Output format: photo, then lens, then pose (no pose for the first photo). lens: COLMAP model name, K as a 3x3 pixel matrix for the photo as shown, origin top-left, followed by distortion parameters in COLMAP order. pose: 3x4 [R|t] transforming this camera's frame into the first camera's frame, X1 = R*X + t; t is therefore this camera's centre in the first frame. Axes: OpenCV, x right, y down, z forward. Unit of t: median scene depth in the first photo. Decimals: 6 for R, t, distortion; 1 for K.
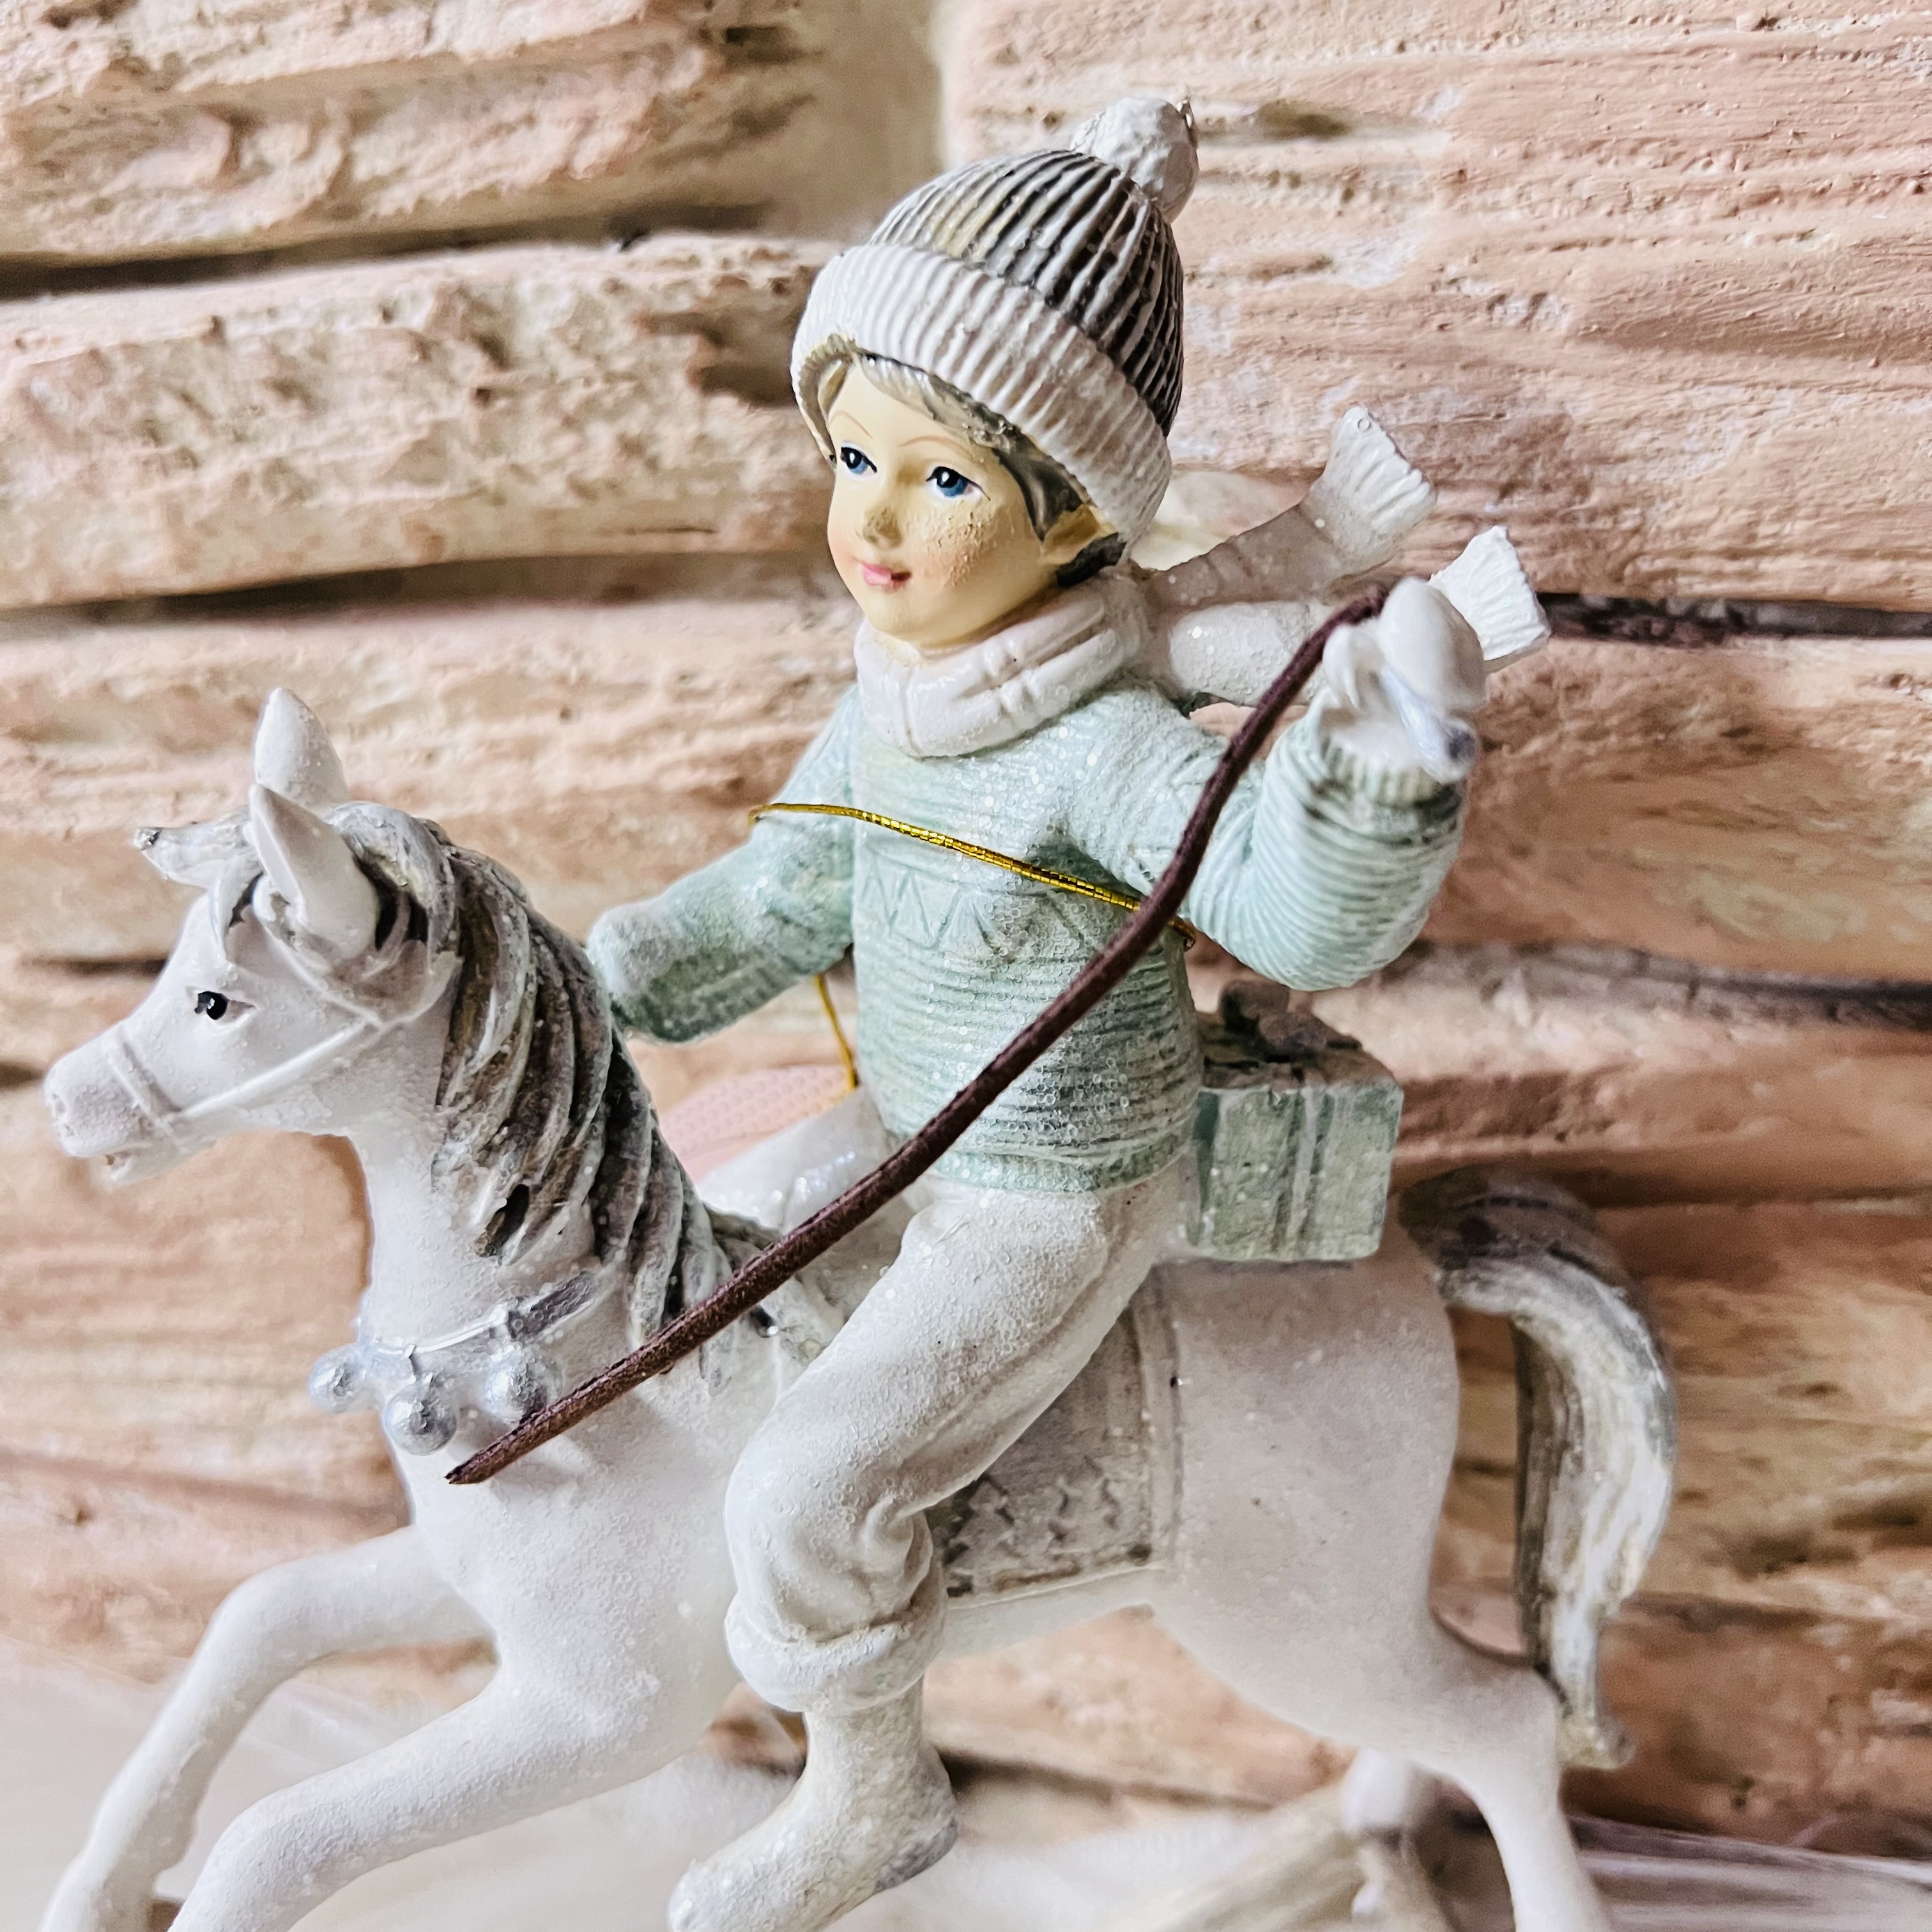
lens RADIAL K [[2128.0, 0, 960.2], [0, 2128.0, 956.8], [0, 0, 1]] dist [-0.020857, 0.000000]
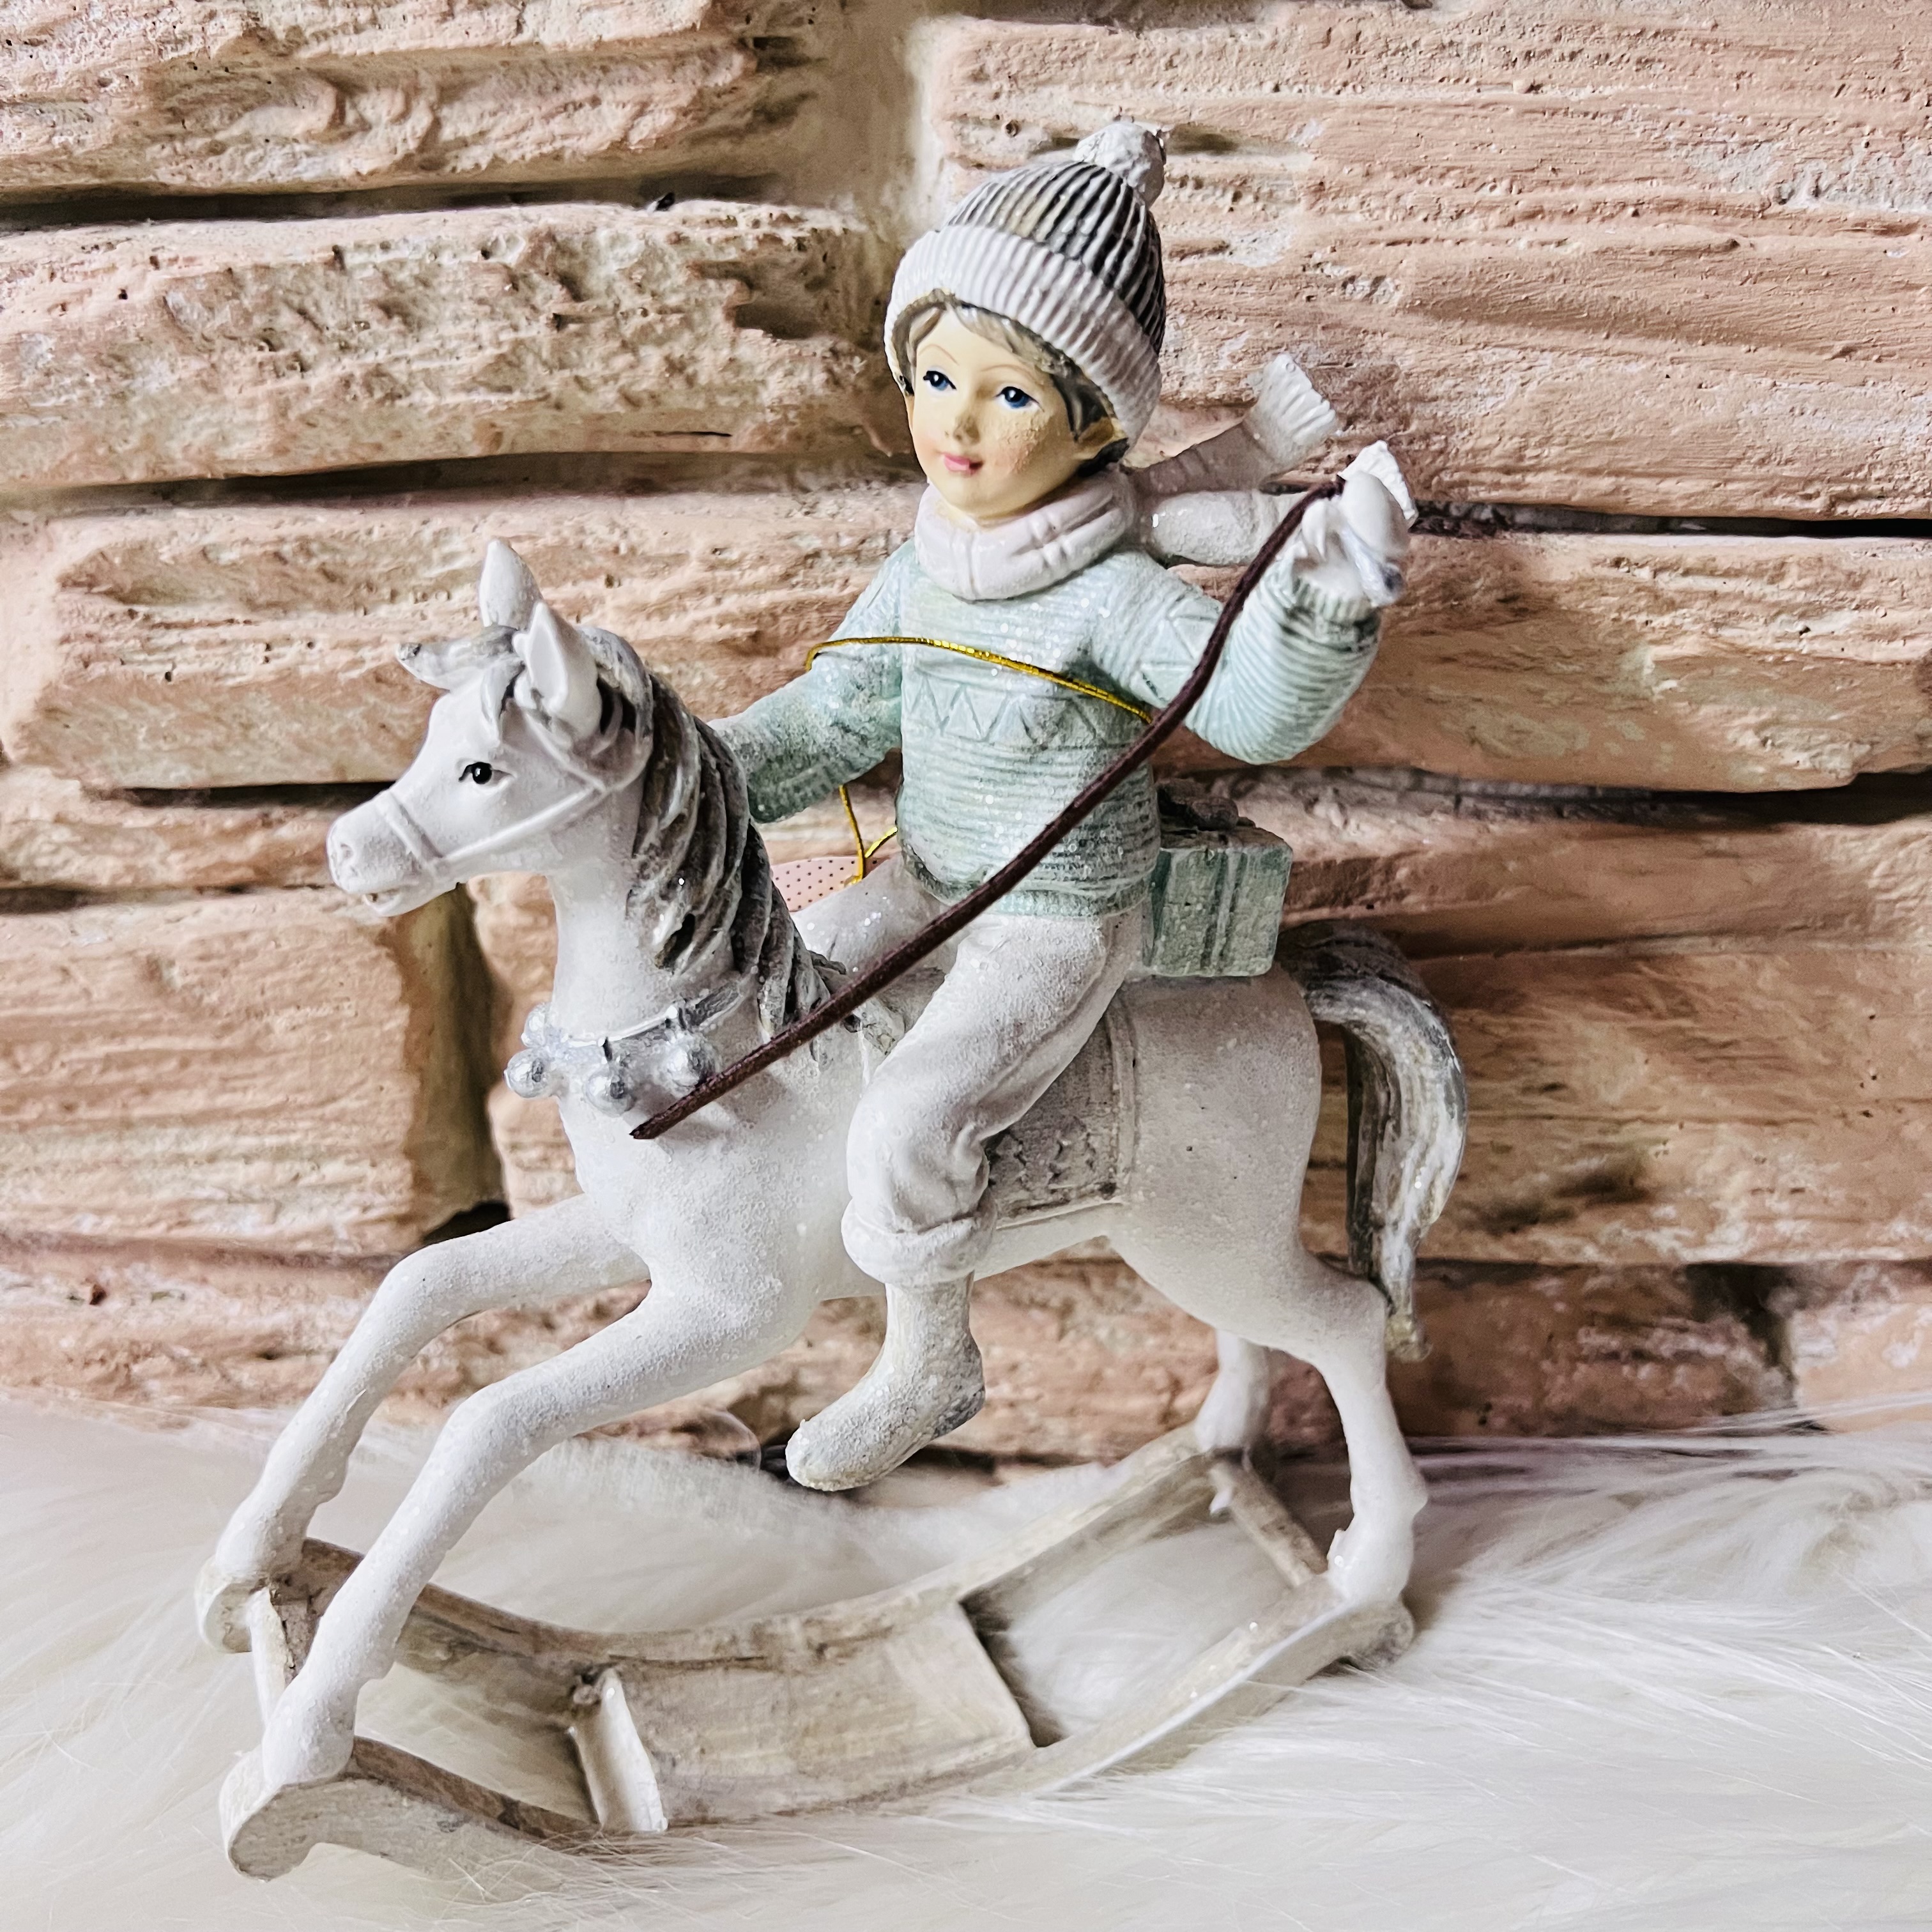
lens RADIAL K [[2128.0, 0, 965.4], [0, 2128.0, 982.6], [0, 0, 1]] dist [-0.020857, 0.000000]
pose [[0.982697, -0.018596, 0.184282, -0.239019], [0.011786, 0.999209, 0.037981, 0.085931], [-0.184843, -0.035152, 0.982139, -0.304986]]
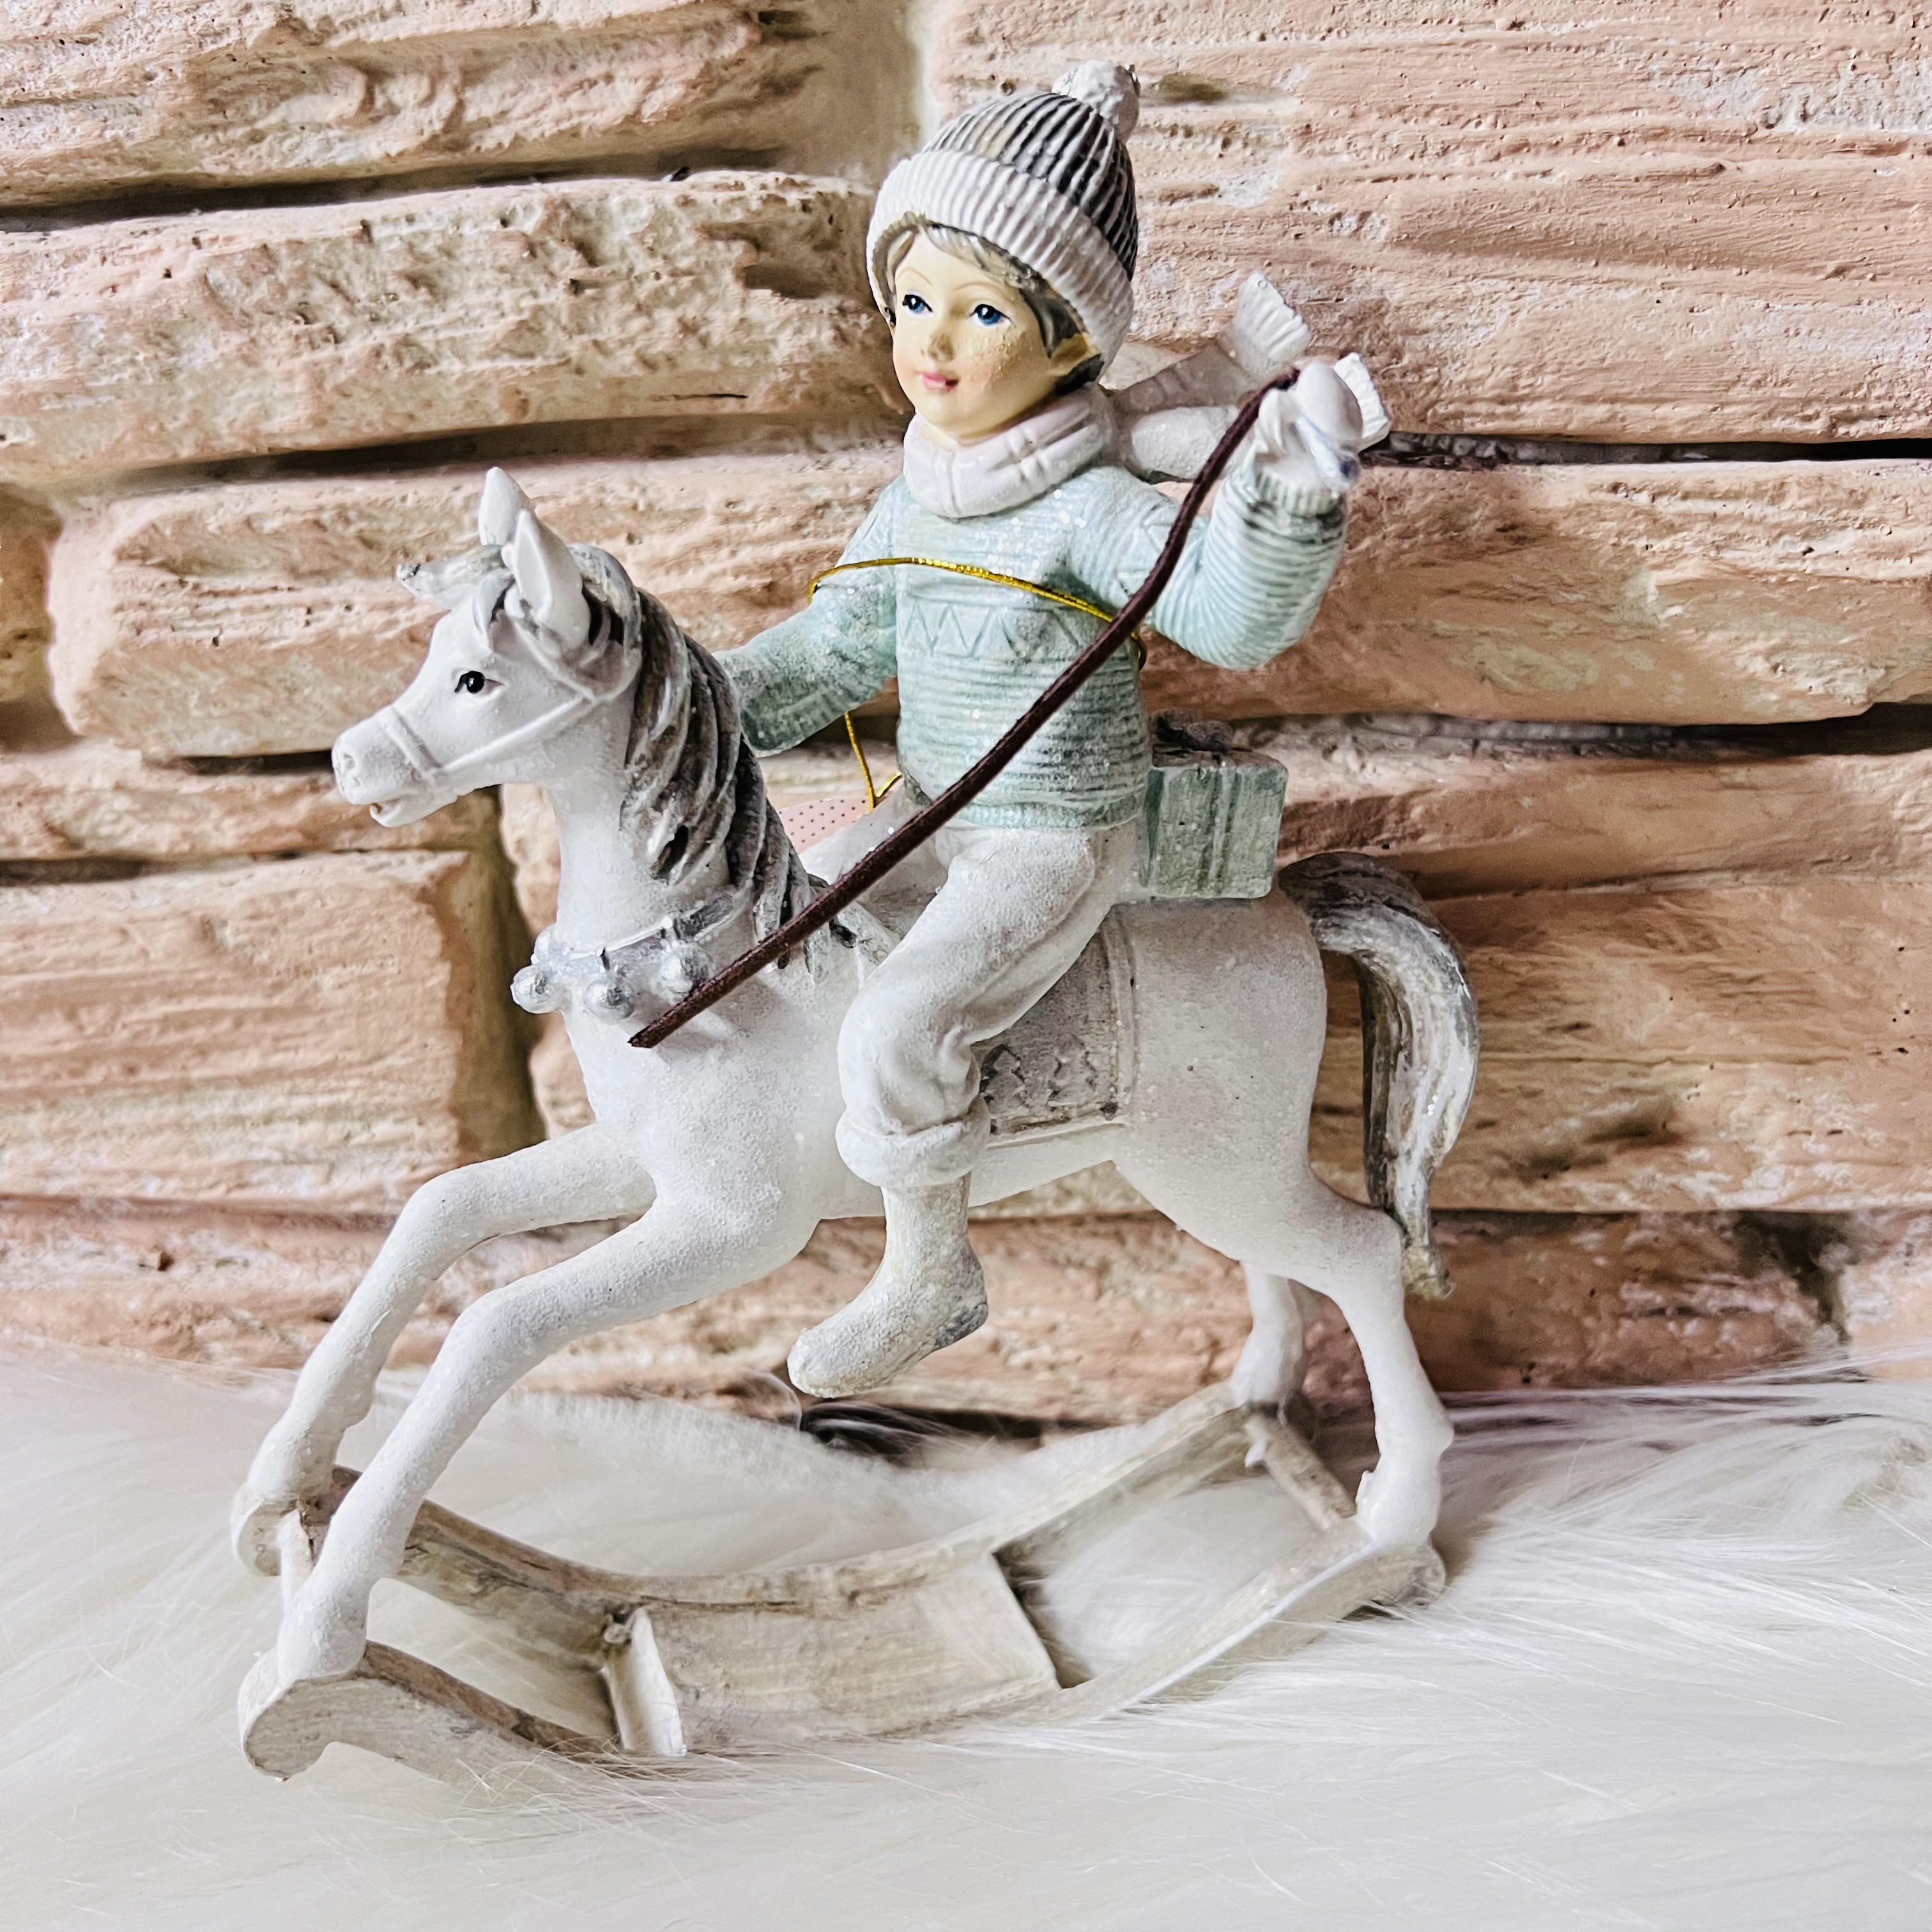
lens RADIAL K [[2128.0, 0, 969.8], [0, 2128.0, 986.8], [0, 0, 1]] dist [-0.020857, 0.000000]
pose [[0.992340, -0.024294, 0.121124, -0.160609], [0.025072, 0.999674, -0.004908, 0.189789], [-0.120965, 0.007907, 0.992625, -0.341791]]
